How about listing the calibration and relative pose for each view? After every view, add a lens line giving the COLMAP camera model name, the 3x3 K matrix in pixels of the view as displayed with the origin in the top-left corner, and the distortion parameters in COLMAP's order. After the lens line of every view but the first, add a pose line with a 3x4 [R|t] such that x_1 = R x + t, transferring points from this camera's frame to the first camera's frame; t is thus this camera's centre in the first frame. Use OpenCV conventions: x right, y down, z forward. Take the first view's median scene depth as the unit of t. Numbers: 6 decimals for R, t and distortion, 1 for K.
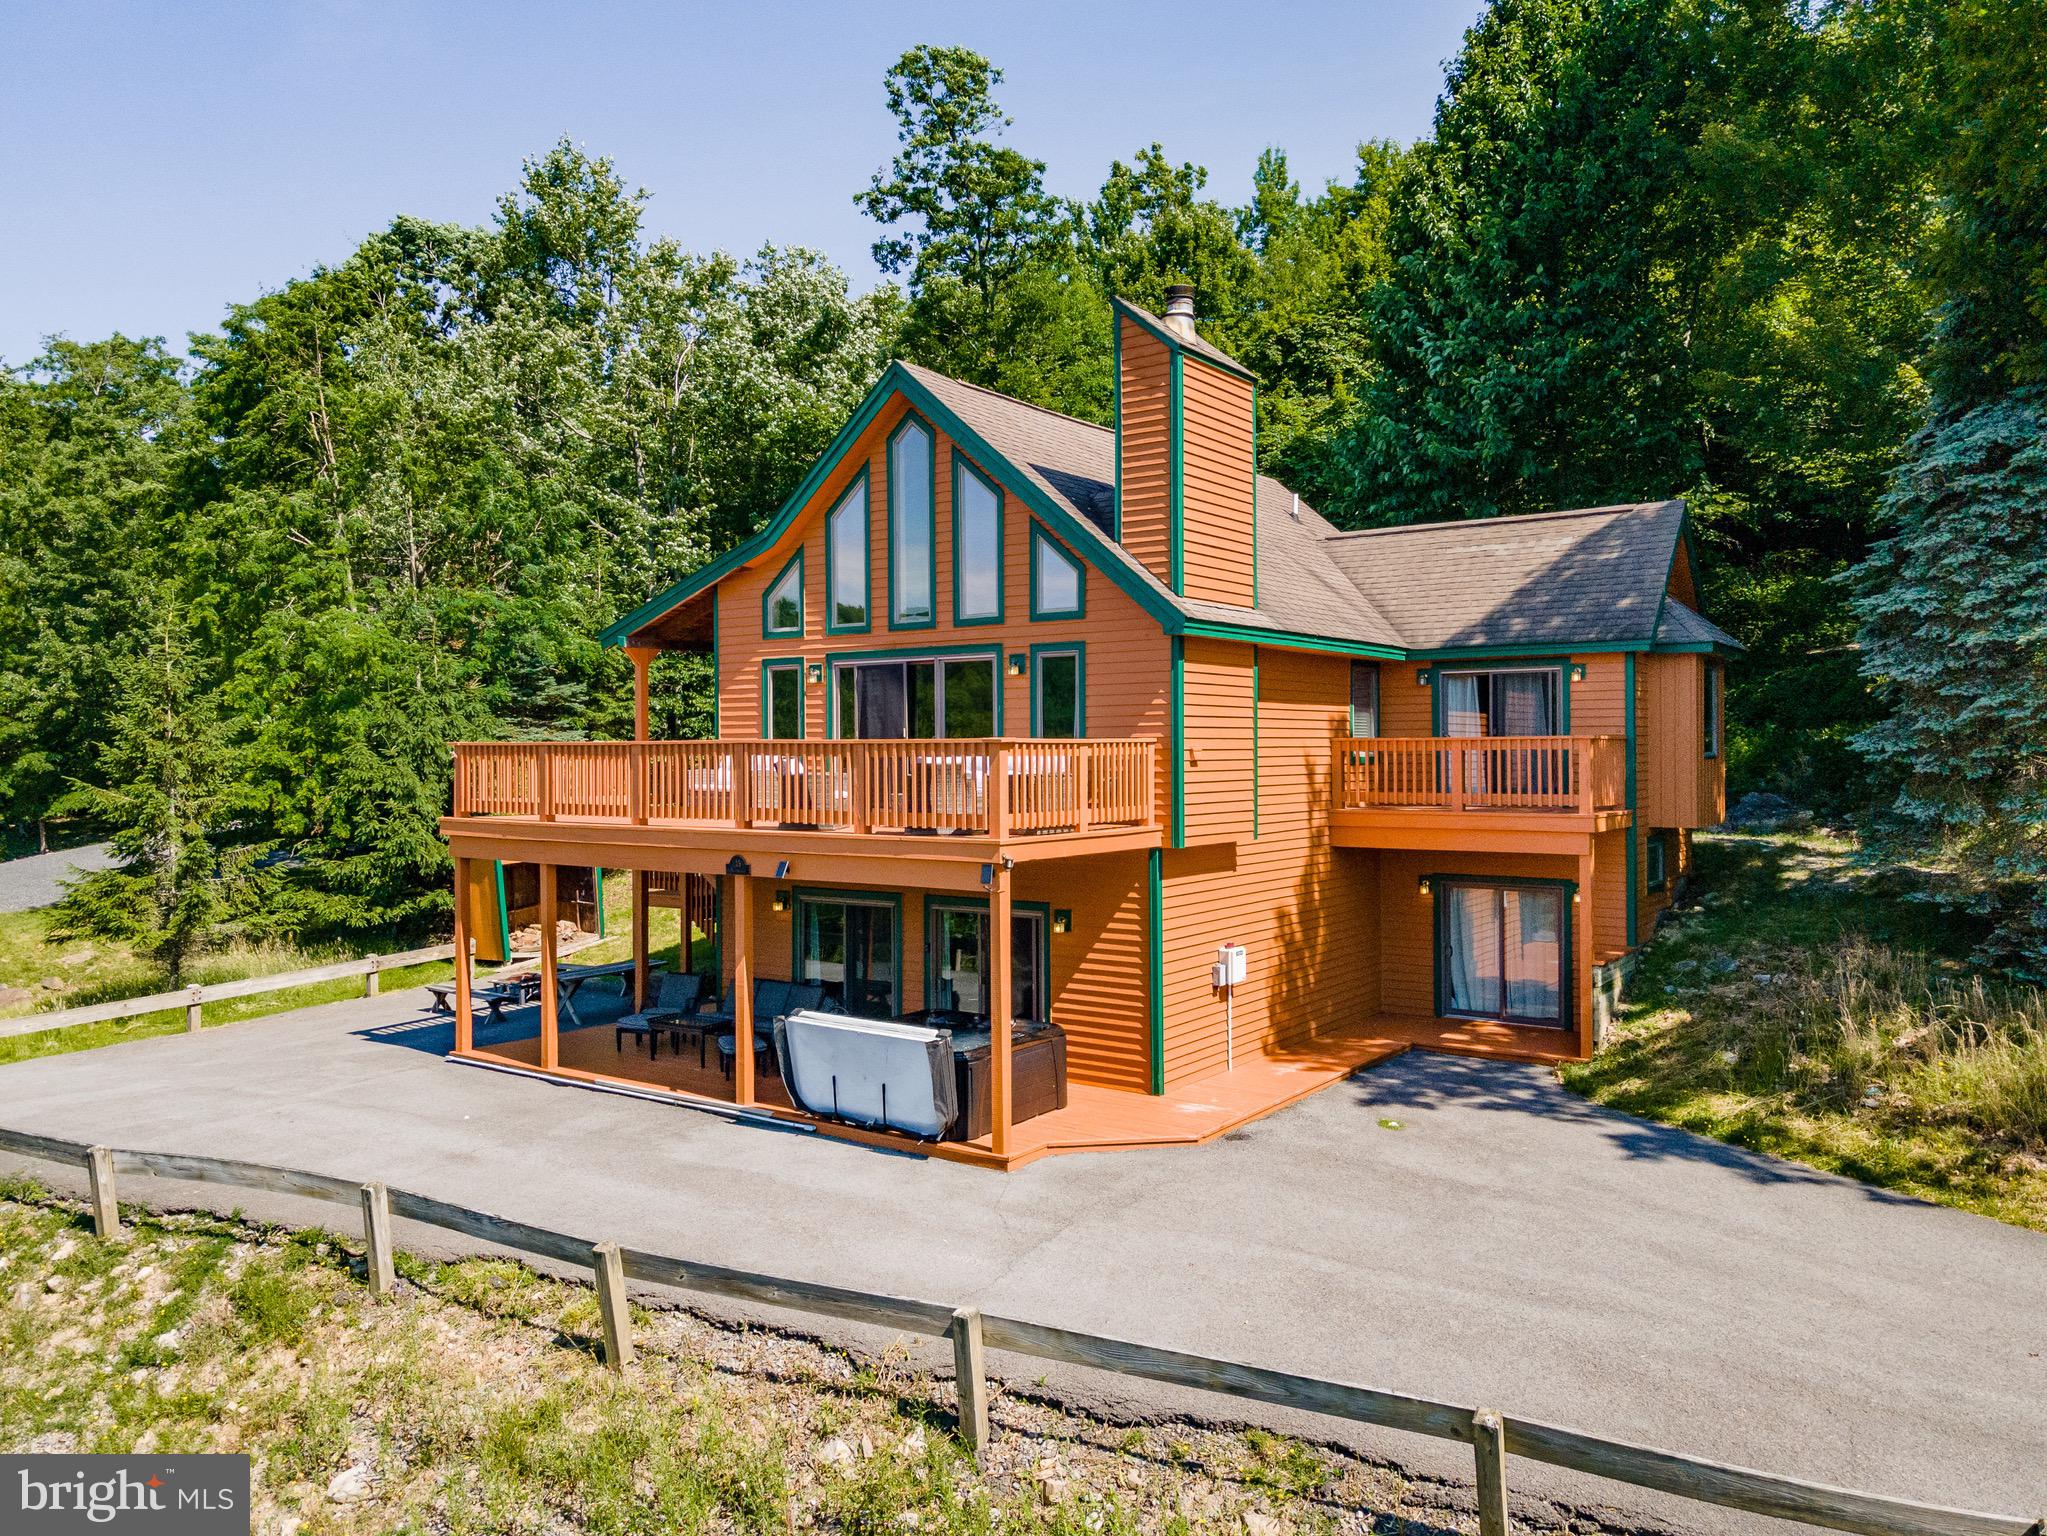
lens RADIAL K [[1480.4, 0, 1023.5], [0, 1480.4, 768.0], [0, 0, 1]] dist [0.024926, -0.000704]
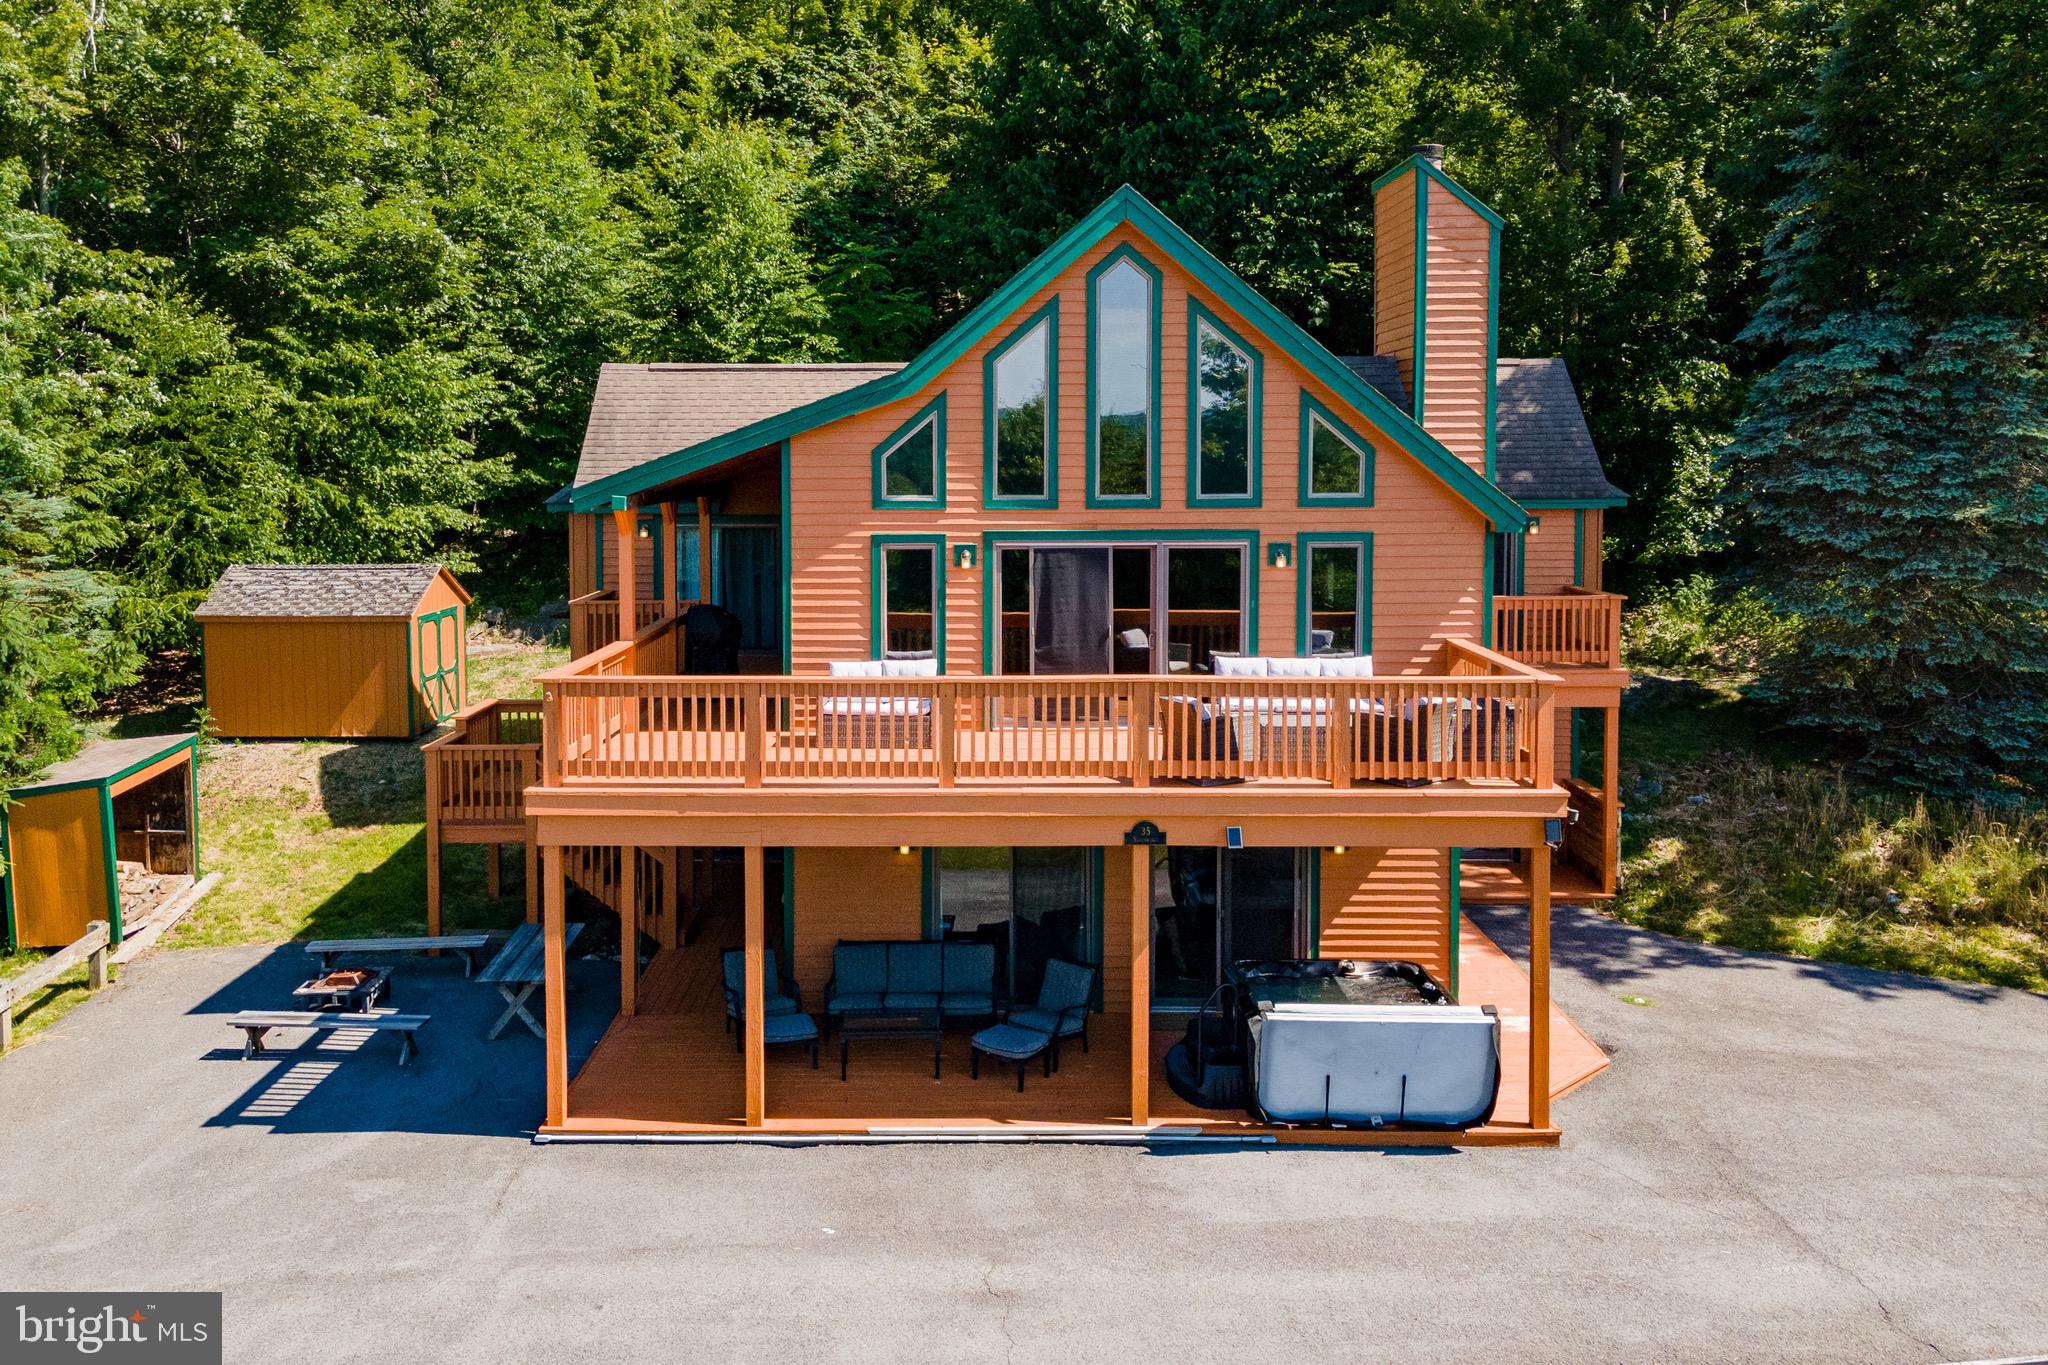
lens RADIAL K [[1626.0, 0, 965.3], [0, 1626.0, 557.4], [0, 0, 1]] dist [0.015197, 0.013638]
pose [[0.825343, -0.036134, 0.563474, -0.669837], [0.008355, 0.998622, 0.051801, -0.114438], [-0.564569, -0.038046, 0.824508, 0.293998]]
